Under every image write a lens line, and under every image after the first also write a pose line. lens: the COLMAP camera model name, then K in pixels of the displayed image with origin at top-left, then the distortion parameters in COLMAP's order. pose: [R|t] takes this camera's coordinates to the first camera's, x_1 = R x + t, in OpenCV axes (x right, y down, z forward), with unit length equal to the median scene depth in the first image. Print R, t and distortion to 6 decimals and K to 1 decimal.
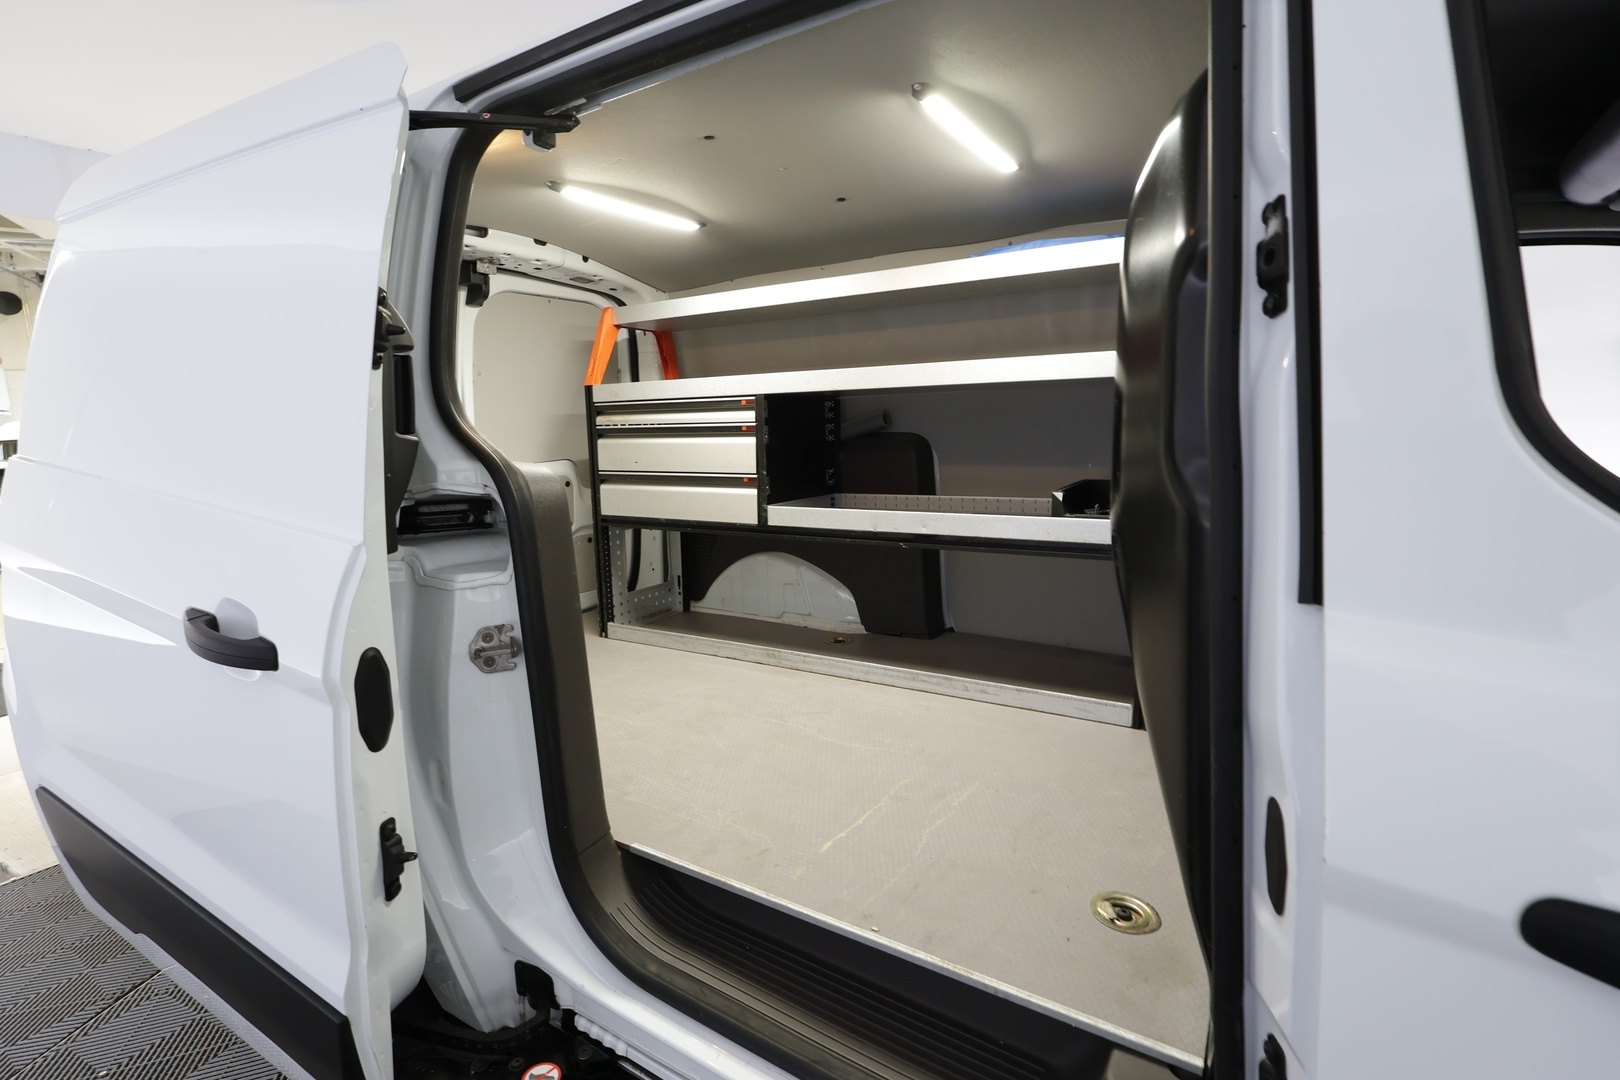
lens RADIAL K [[756.9, 0, 810.8], [0, 756.9, 540.5], [0, 0, 1]] dist [-0.005009, 0.001648]
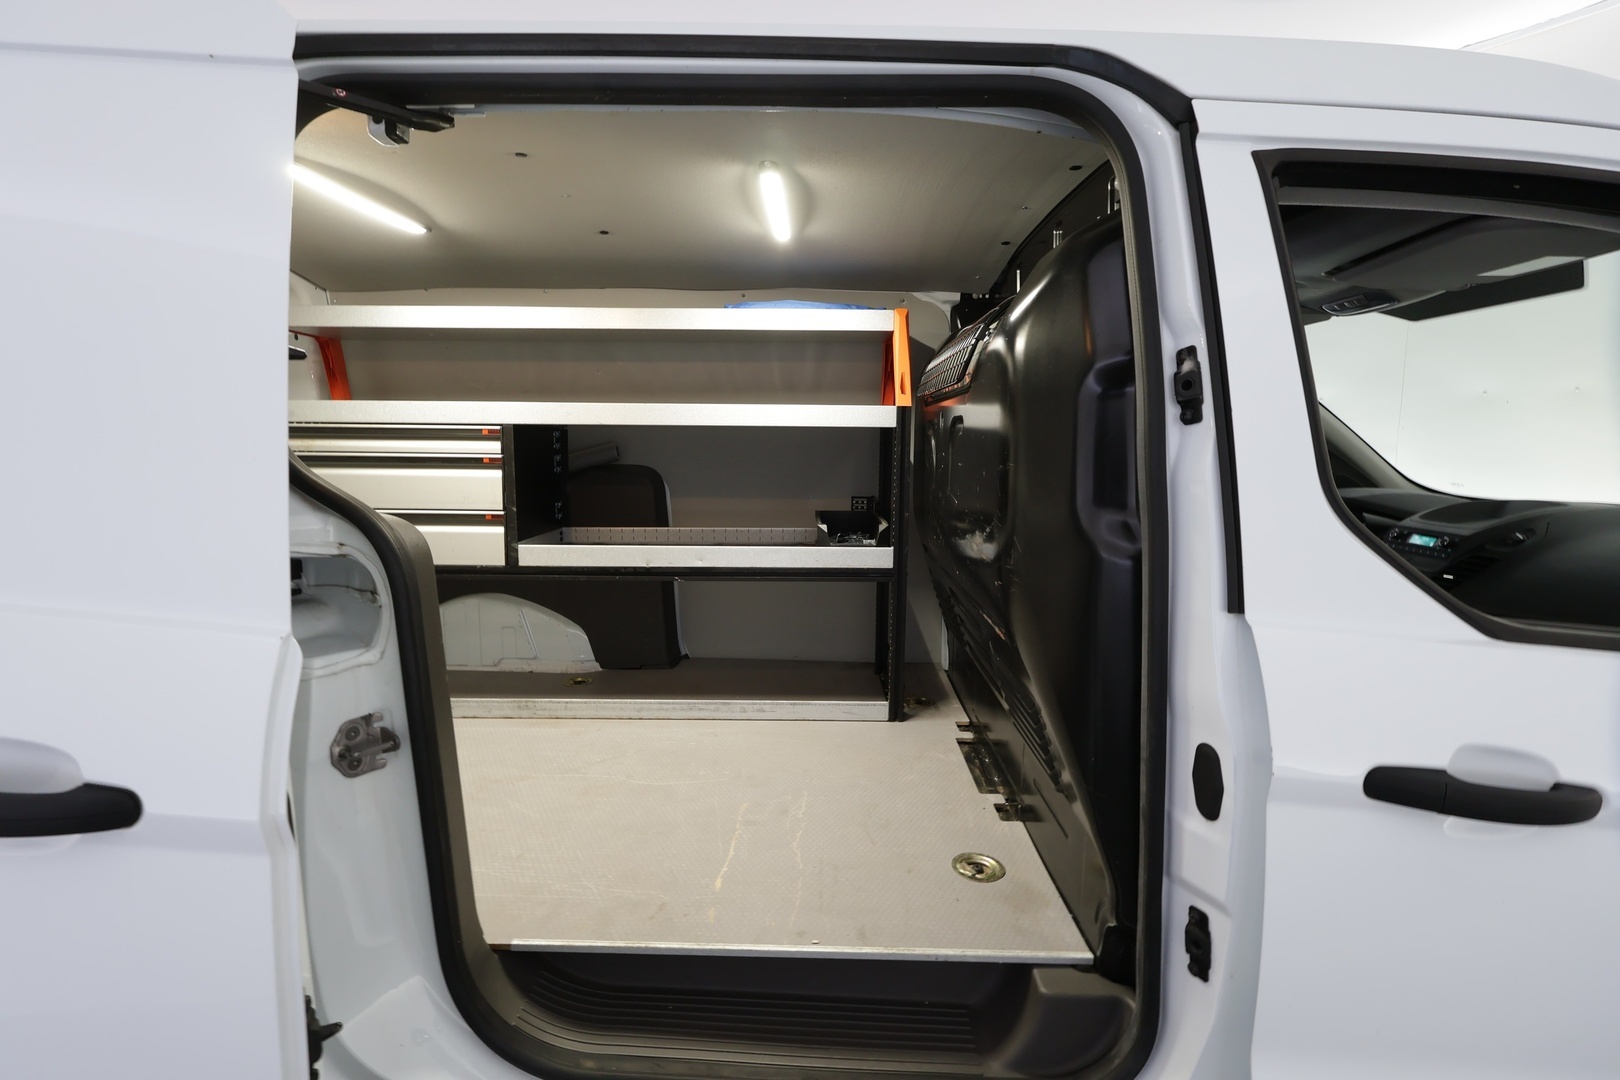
lens RADIAL K [[756.9, 0, 810.3], [0, 756.9, 539.5], [0, 0, 1]] dist [-0.005009, 0.001648]
pose [[0.853285, -0.036016, 0.520200, -0.242815], [0.049386, 0.998709, -0.011862, -0.025077], [-0.519101, 0.035813, 0.853962, 0.031963]]
